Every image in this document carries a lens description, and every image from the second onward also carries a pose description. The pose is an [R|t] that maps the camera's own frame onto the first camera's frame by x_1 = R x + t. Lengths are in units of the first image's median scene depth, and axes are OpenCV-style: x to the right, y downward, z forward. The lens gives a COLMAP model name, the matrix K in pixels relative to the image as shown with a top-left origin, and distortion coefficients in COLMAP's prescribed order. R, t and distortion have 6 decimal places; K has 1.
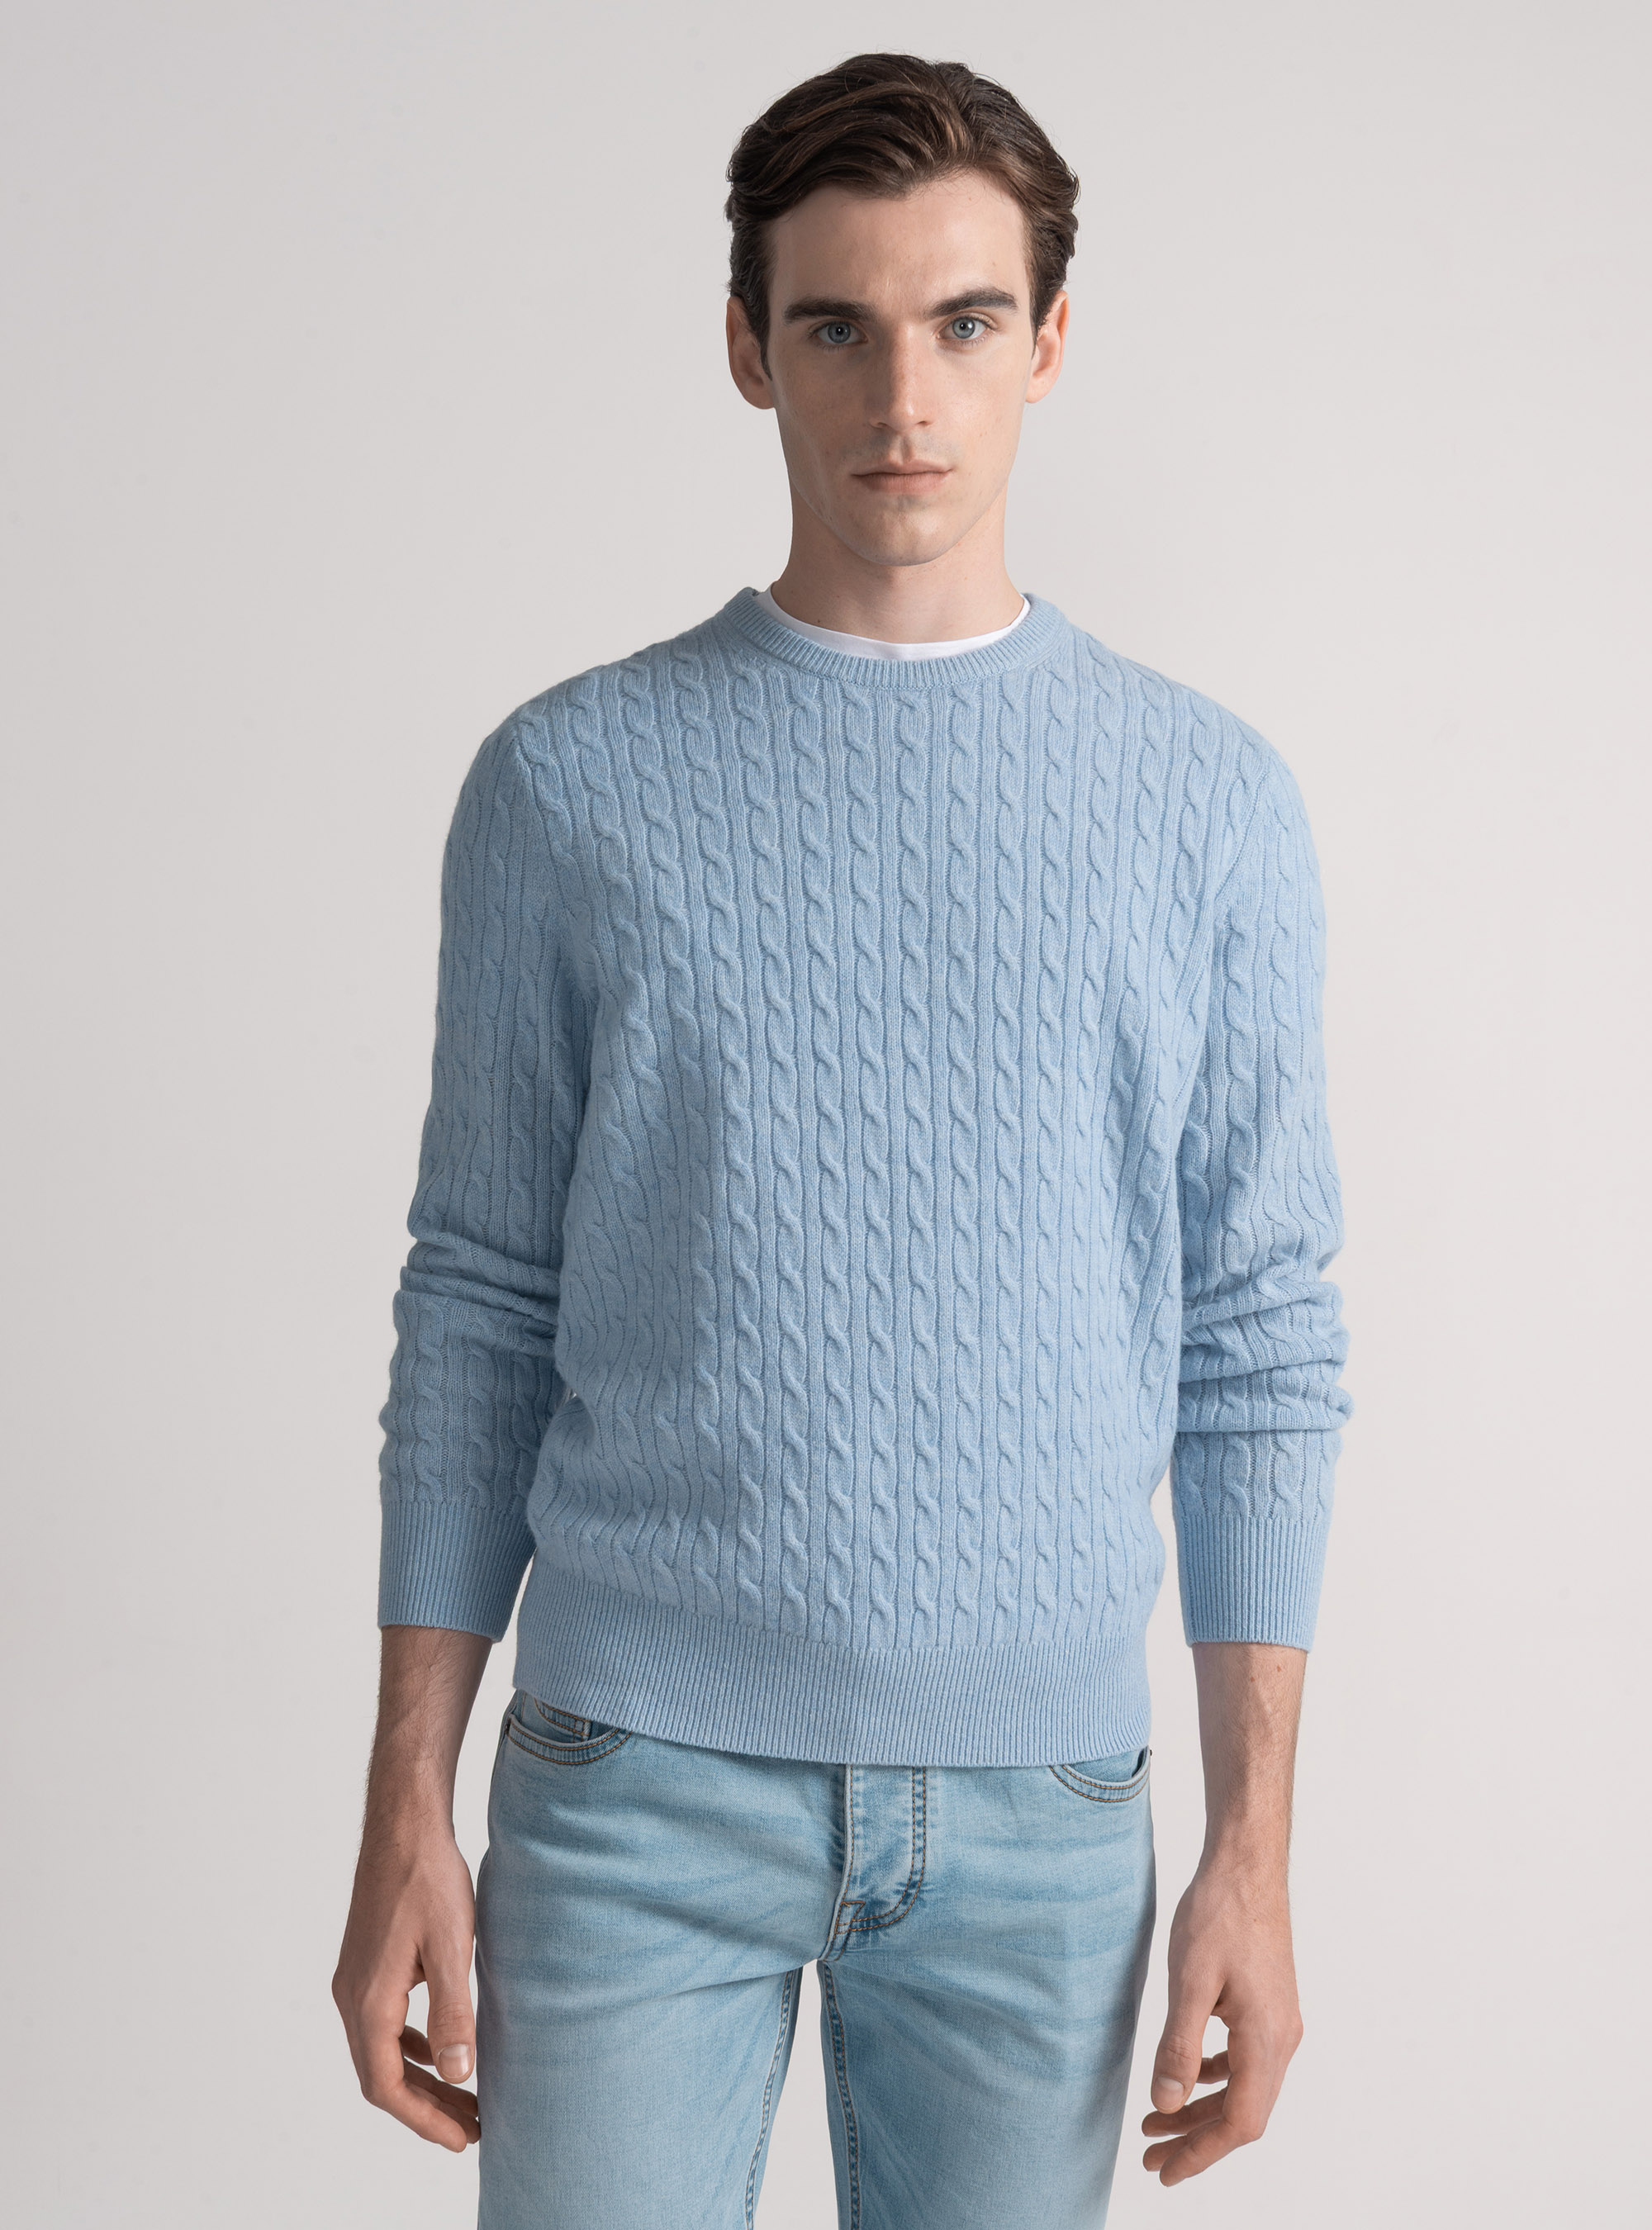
lens RADIAL K [[4064.7, 0, 694.6], [0, 4064.7, 1234.2], [0, 0, 1]] dist [-1.195247, 15.634194]
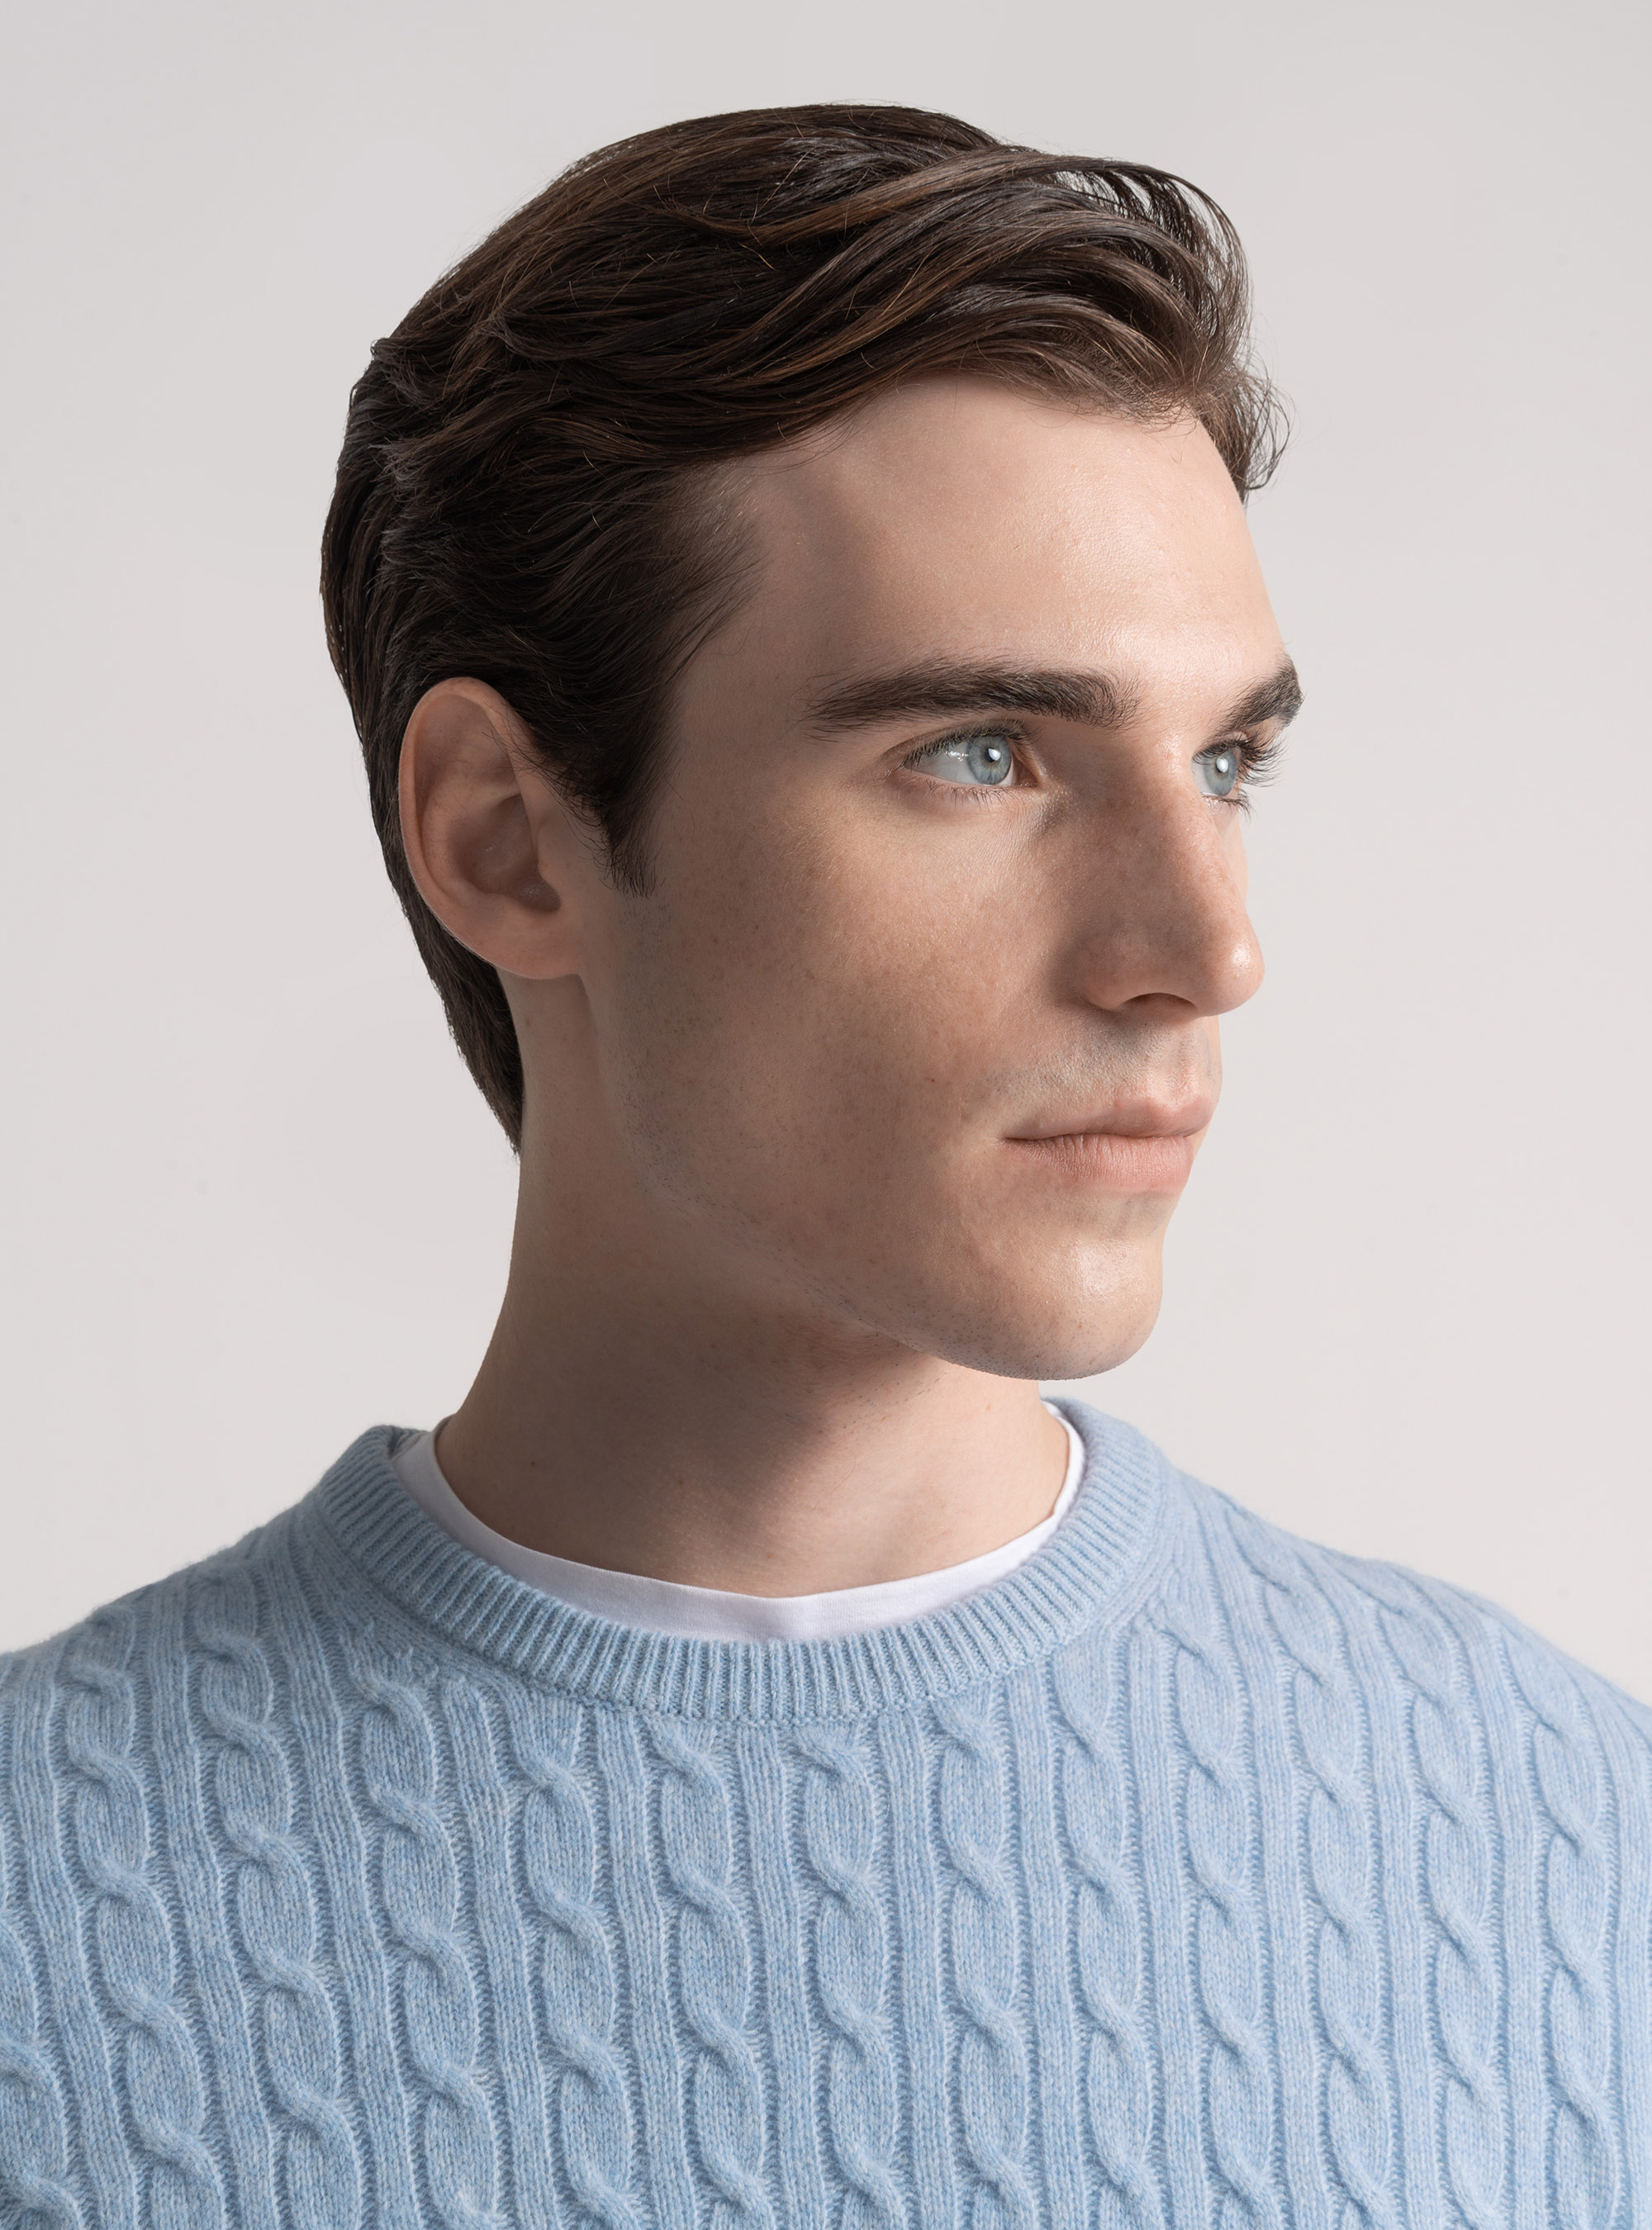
lens RADIAL K [[5056.2, 0, 826.0], [0, 5056.2, 1115.0], [0, 0, 1]] dist [0.333078, -0.383236]
pose [[0.991826, -0.052773, 0.116177, 0.000753], [0.068004, 0.989006, -0.131311, -0.131364], [-0.107970, 0.138138, 0.984510, 0.516812]]
